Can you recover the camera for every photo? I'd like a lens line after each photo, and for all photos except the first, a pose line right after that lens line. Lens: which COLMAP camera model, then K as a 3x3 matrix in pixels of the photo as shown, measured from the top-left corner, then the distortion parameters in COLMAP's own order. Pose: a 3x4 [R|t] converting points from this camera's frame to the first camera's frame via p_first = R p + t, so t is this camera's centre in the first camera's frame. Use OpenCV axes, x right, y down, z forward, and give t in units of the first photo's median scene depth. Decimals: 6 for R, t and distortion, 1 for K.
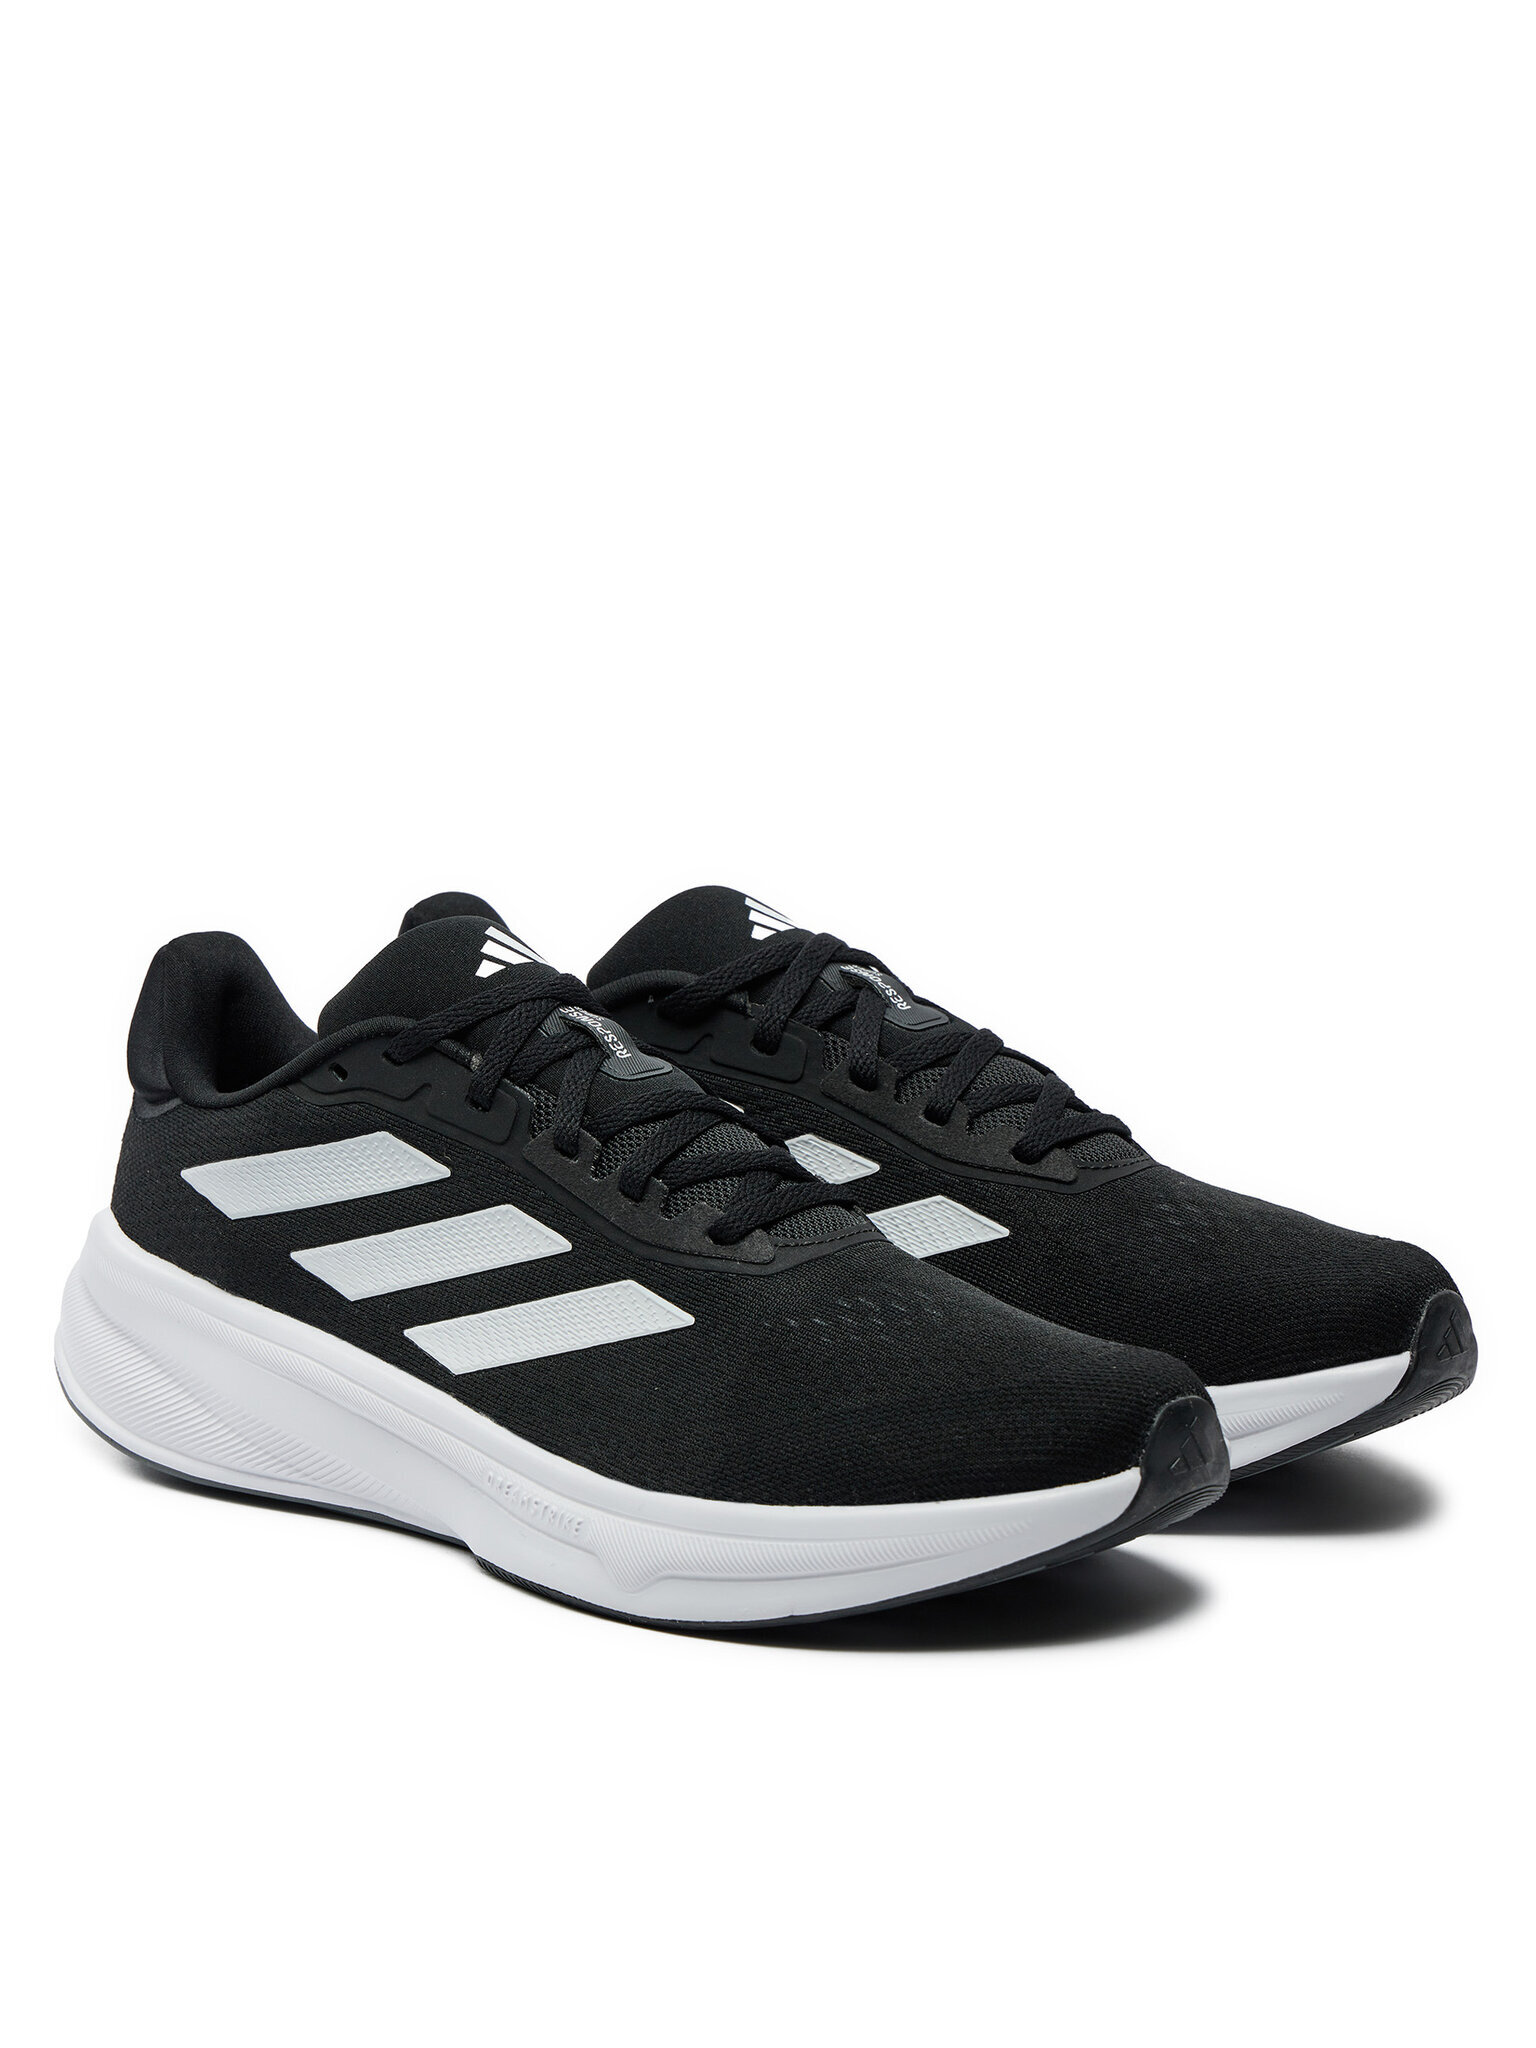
lens RADIAL K [[5953.4, 0, 767.3], [0, 5953.4, 1023.7], [0, 0, 1]] dist [-0.131370, 0.000000]
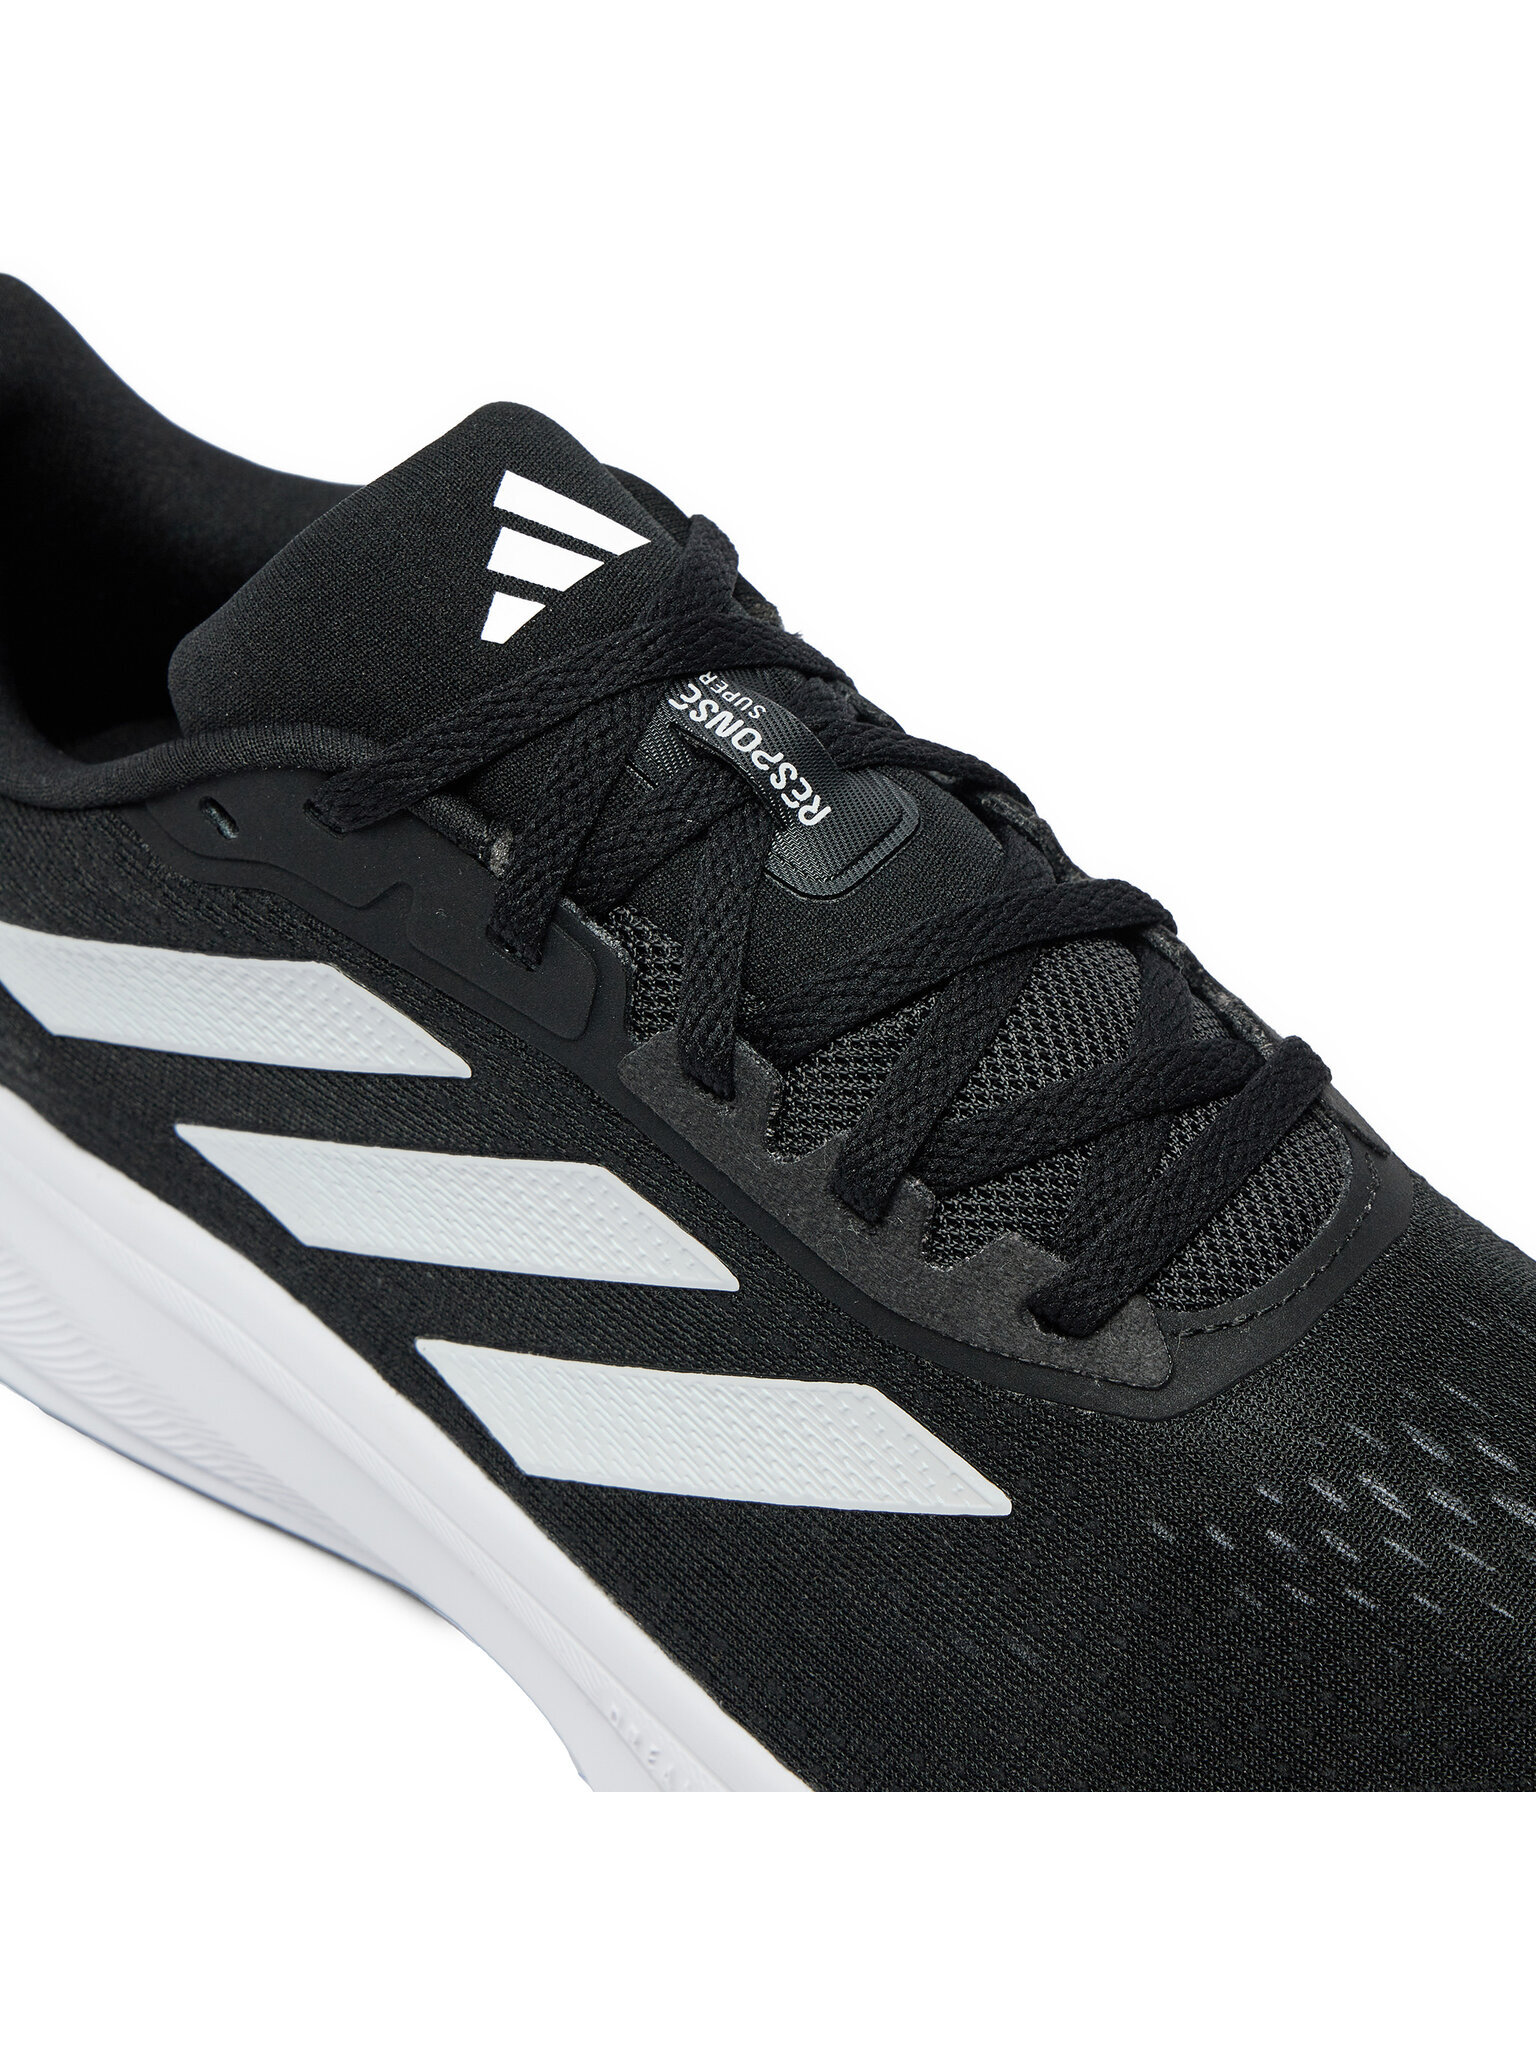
lens RADIAL K [[4253.1, 0, 769.6], [0, 4253.1, 1024.5], [0, 0, 1]] dist [-0.084881, 0.000000]
pose [[0.997367, -0.055888, -0.046223, -0.013171], [0.071985, 0.840563, 0.536910, -0.161280], [0.008846, -0.538823, 0.842373, 0.714203]]
